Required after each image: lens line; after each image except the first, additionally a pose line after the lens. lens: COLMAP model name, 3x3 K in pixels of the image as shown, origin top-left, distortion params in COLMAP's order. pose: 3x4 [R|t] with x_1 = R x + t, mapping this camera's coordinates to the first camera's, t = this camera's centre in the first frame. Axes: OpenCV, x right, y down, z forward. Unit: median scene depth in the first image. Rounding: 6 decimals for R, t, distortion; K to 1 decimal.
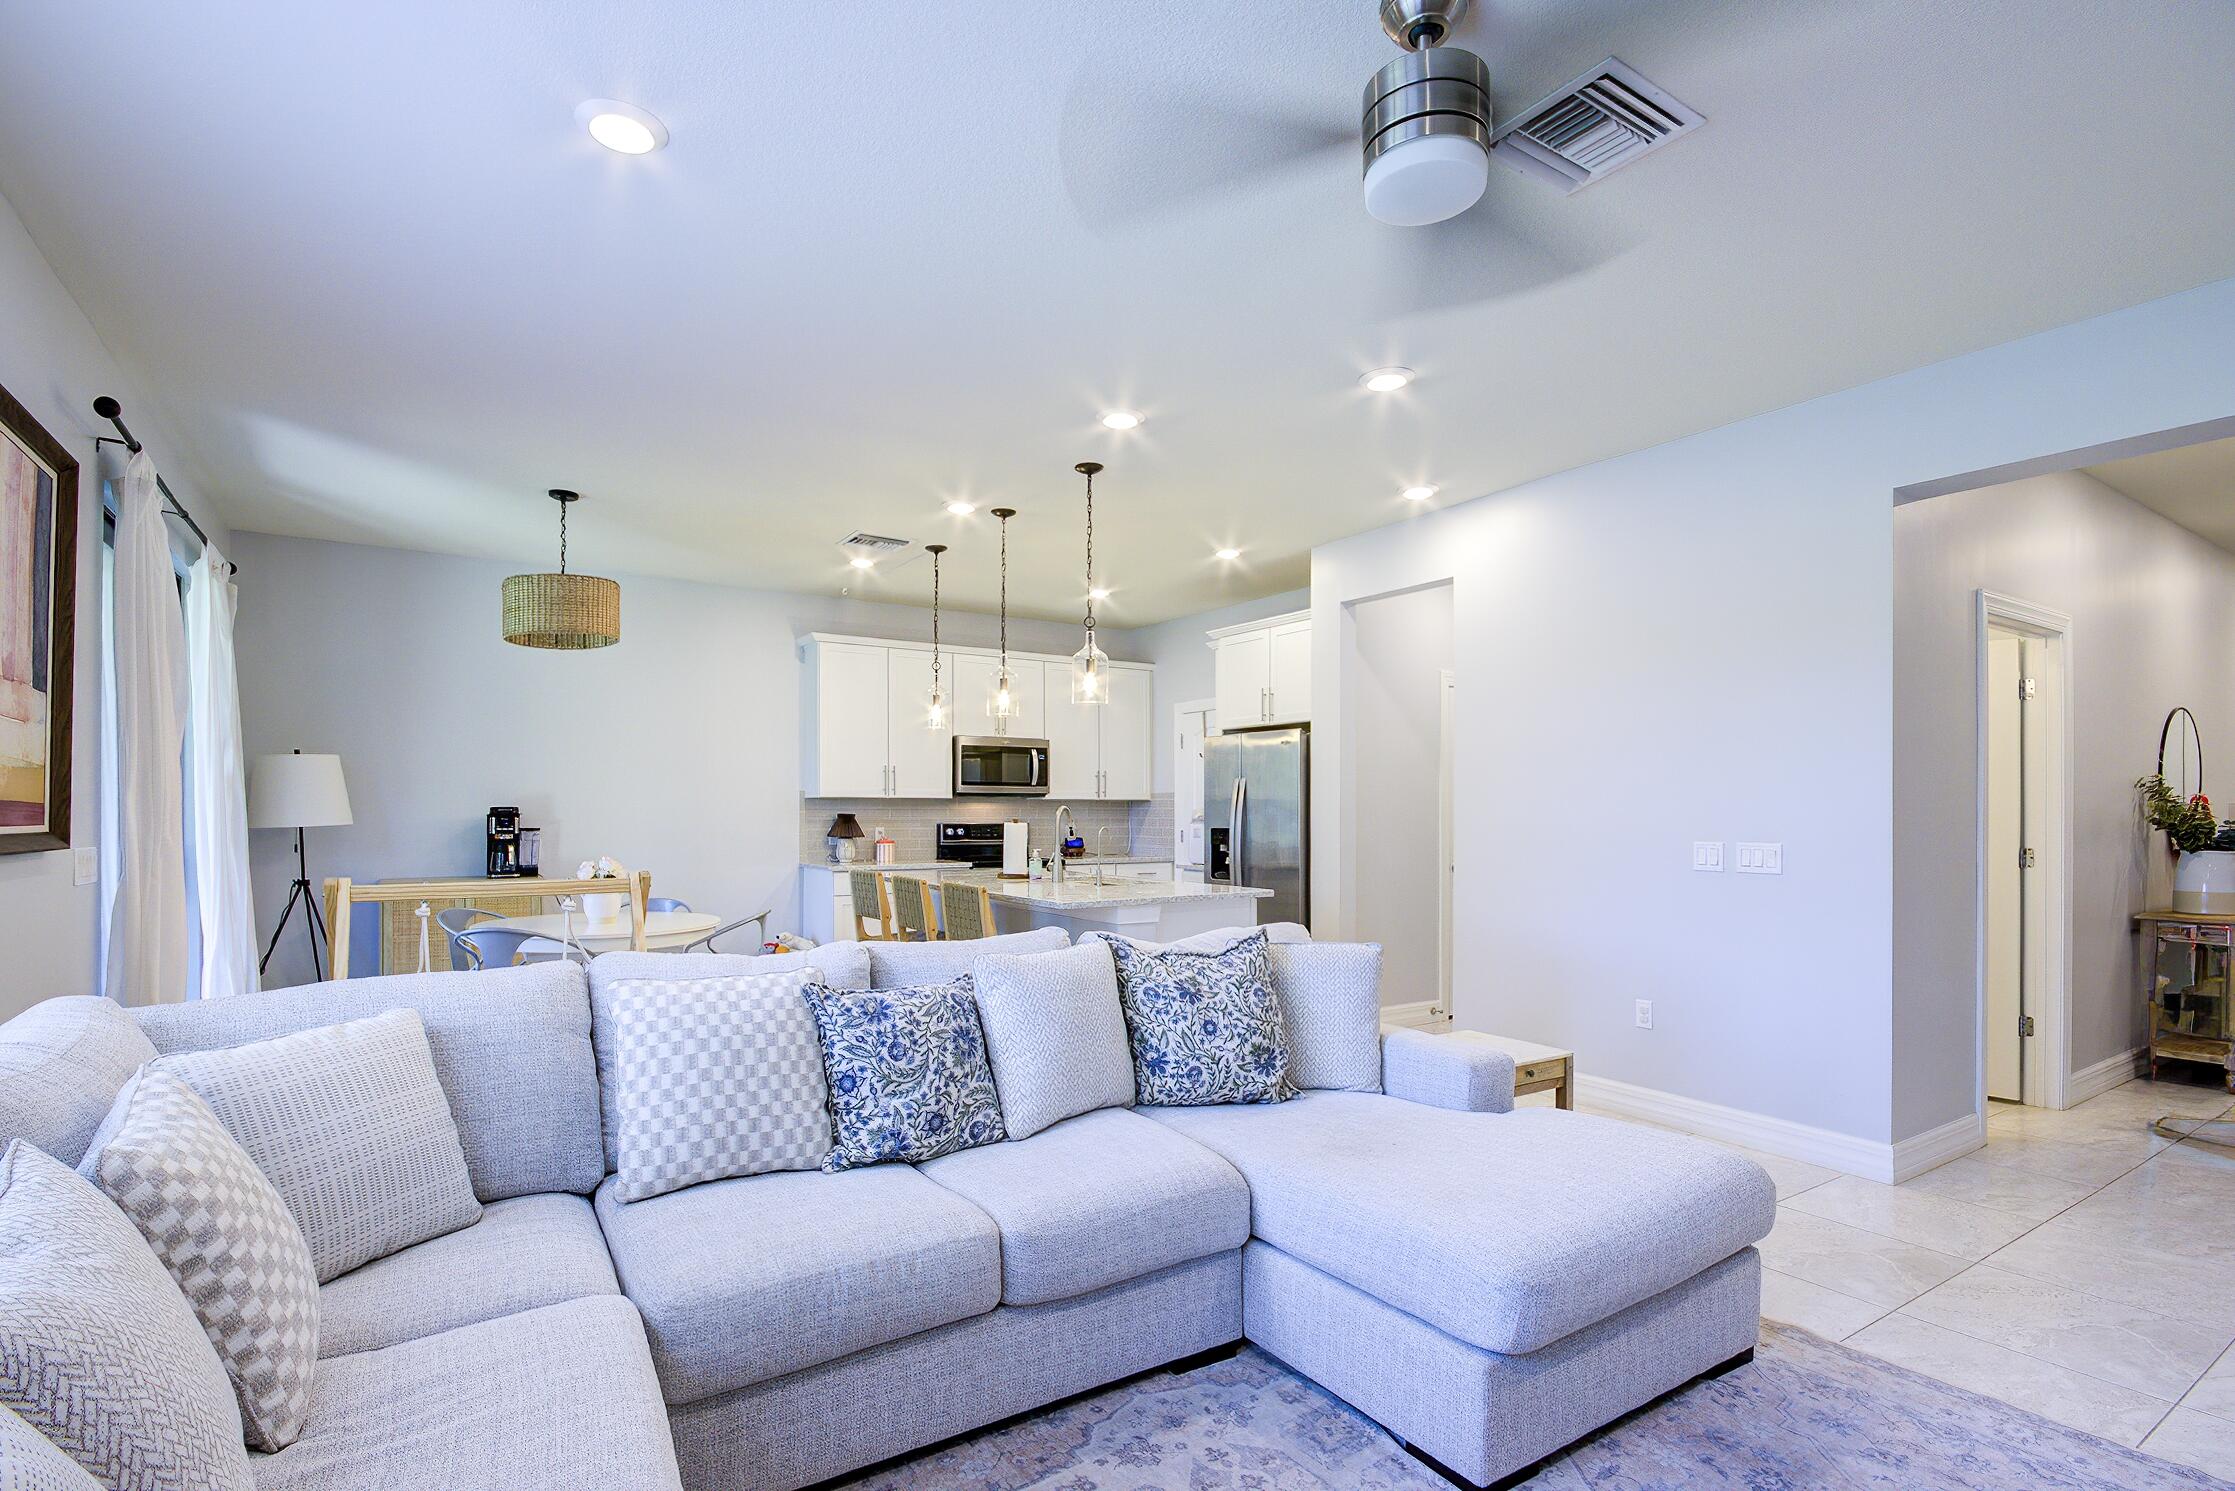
lens RADIAL K [[1067.0, 0, 1123.7], [0, 1067.0, 813.6], [0, 0, 1]] dist [-0.002698, -0.000808]
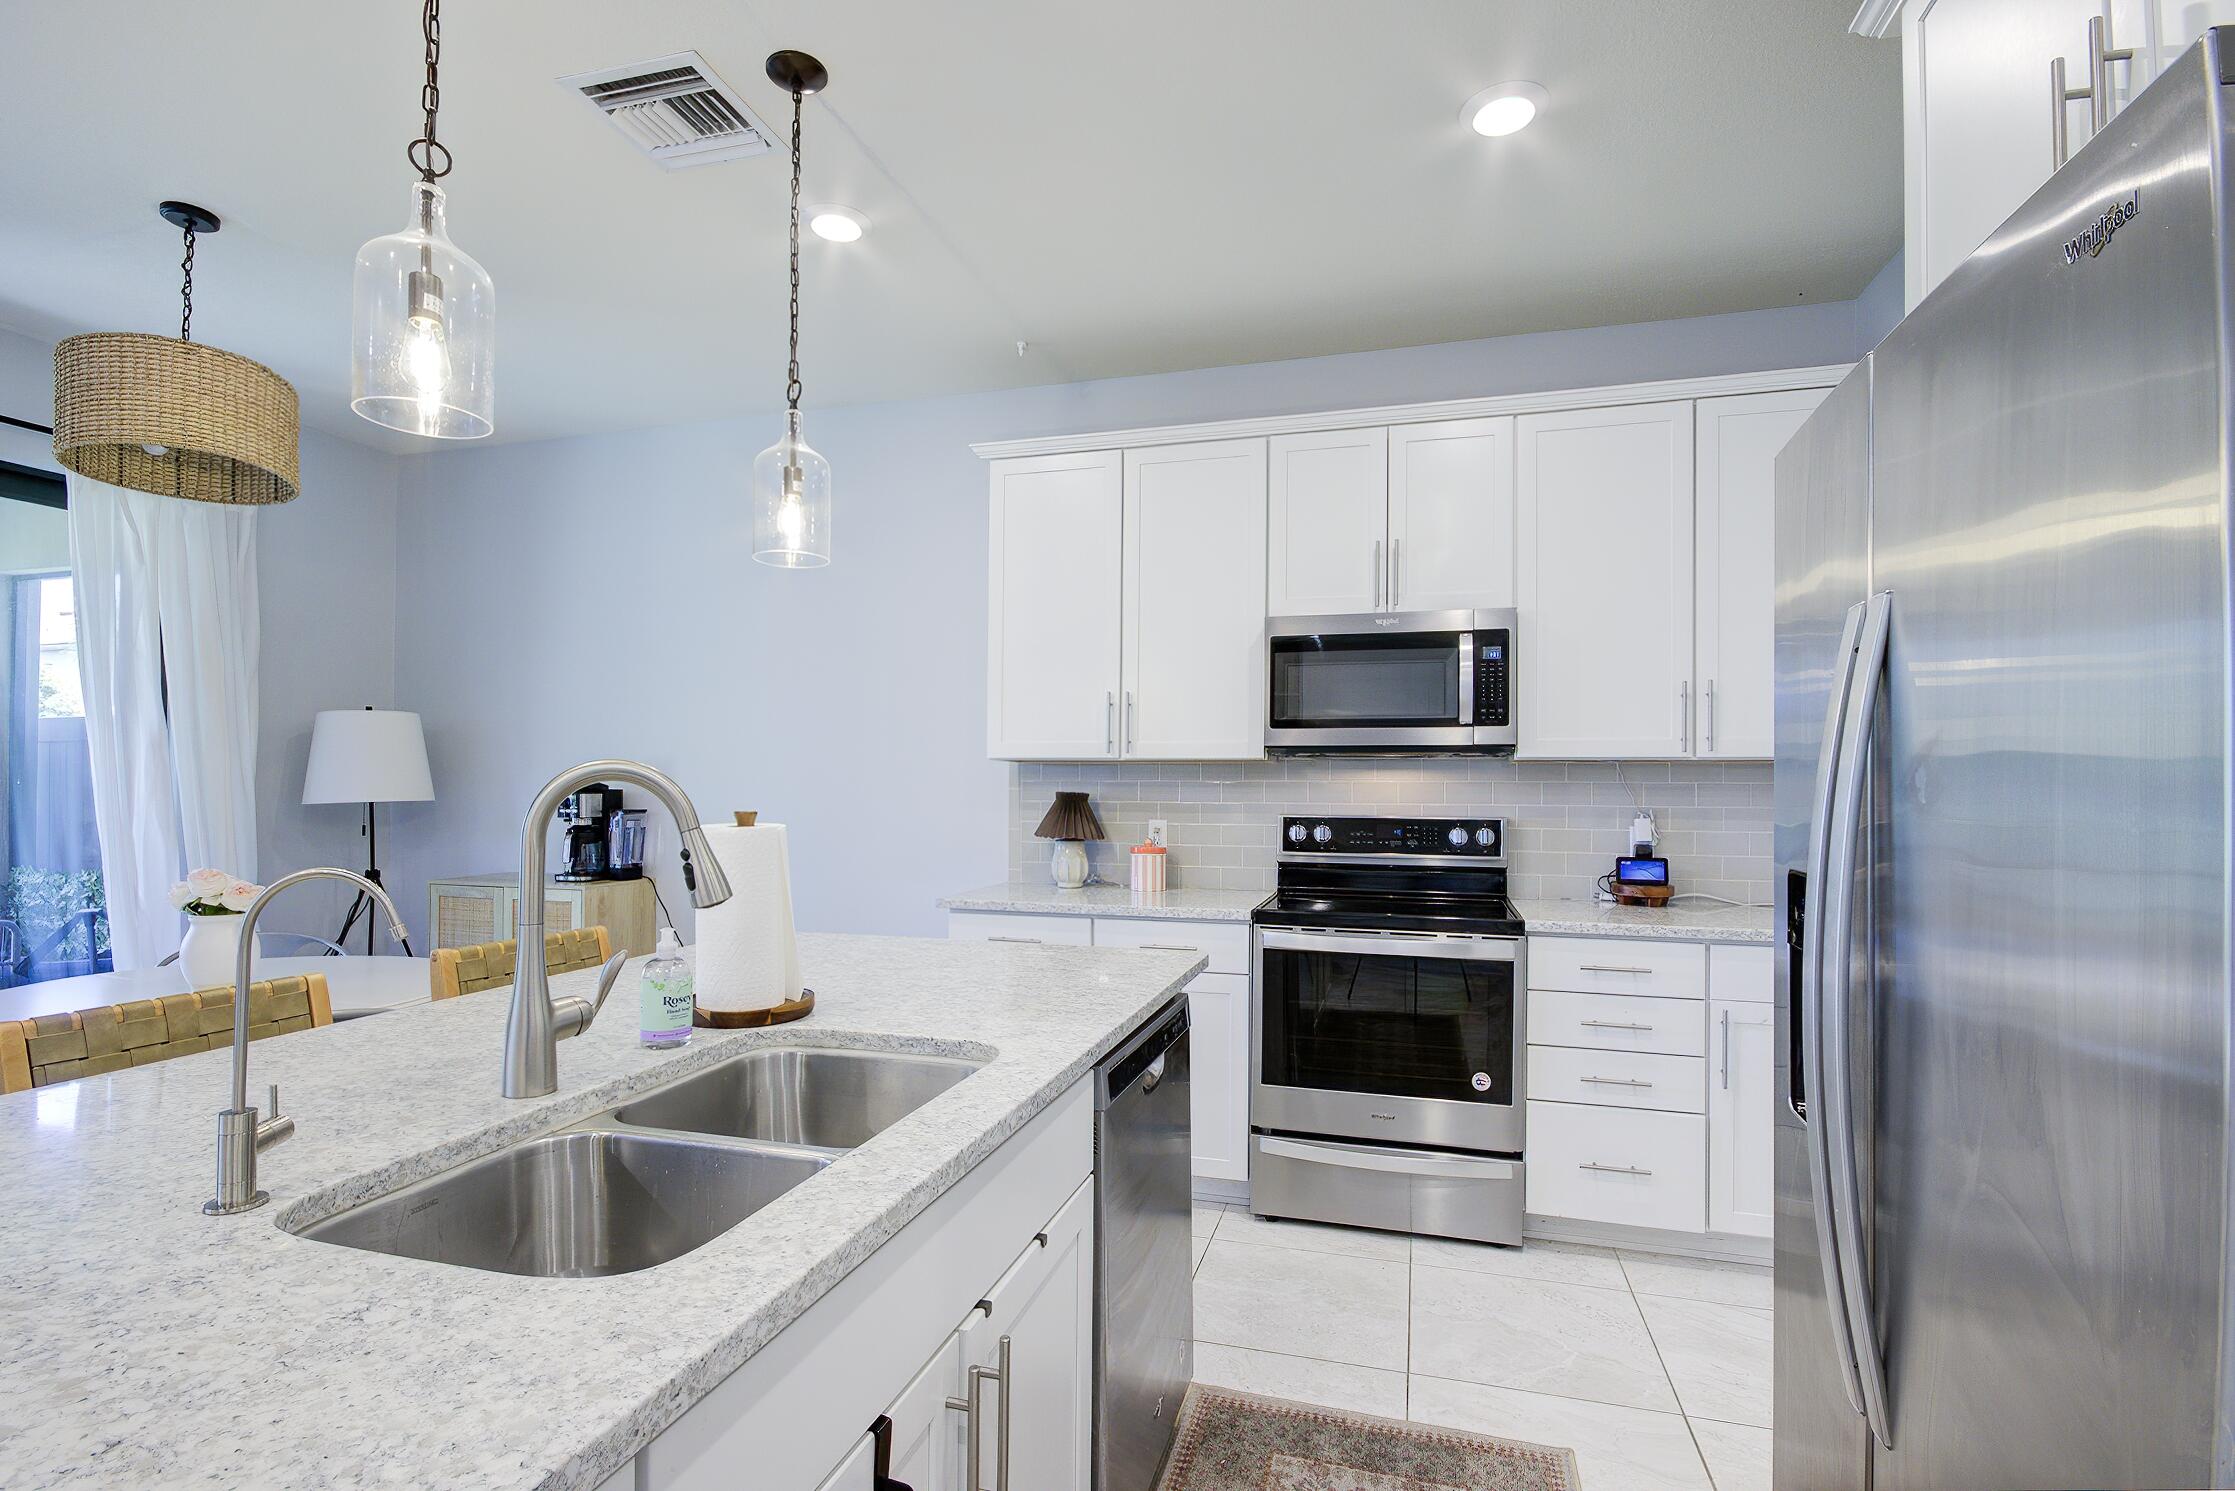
lens RADIAL K [[1067.0, 0, 1133.2], [0, 1067.0, 764.5], [0, 0, 1]] dist [-0.002698, -0.000808]
pose [[0.662406, -0.015290, -0.748989, 0.187325], [-0.007441, 0.999608, -0.026986, 0.000699], [0.749108, 0.023449, 0.662033, 0.906381]]
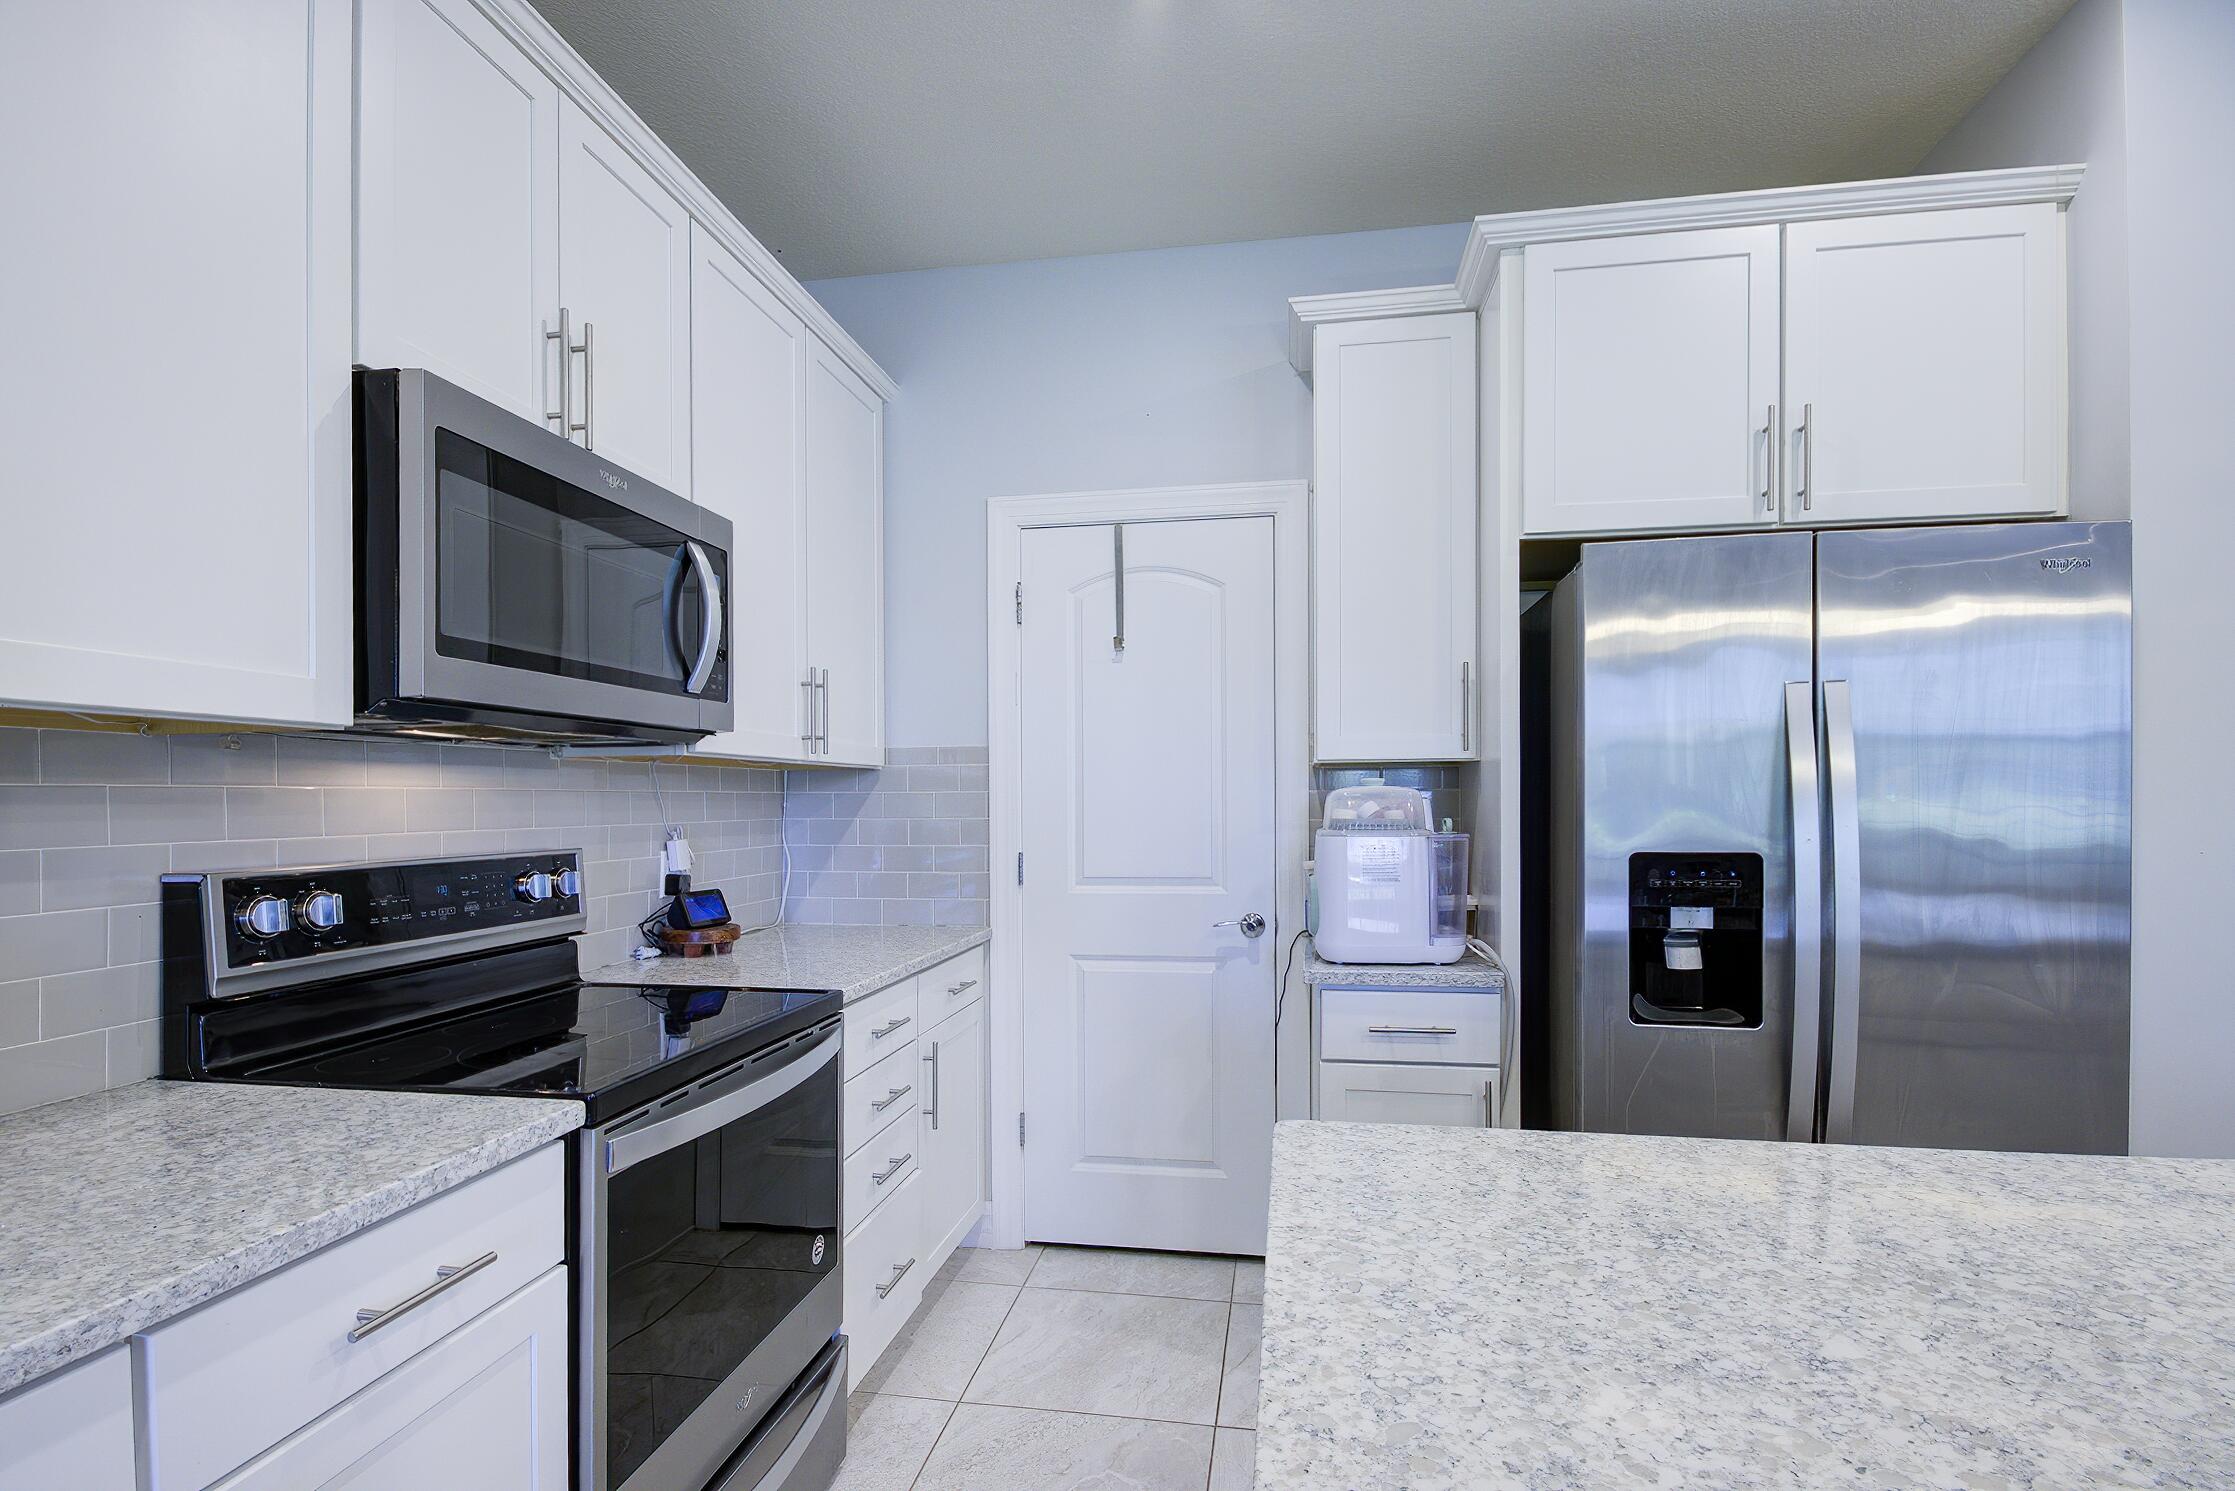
lens RADIAL K [[1067.0, 0, 1115.0], [0, 1067.0, 809.8], [0, 0, 1]] dist [-0.002698, -0.000808]
pose [[0.676405, -0.012559, 0.736422, -0.279199], [0.007640, 0.999920, 0.010036, -0.002661], [-0.736490, -0.001162, 0.676448, 1.083525]]
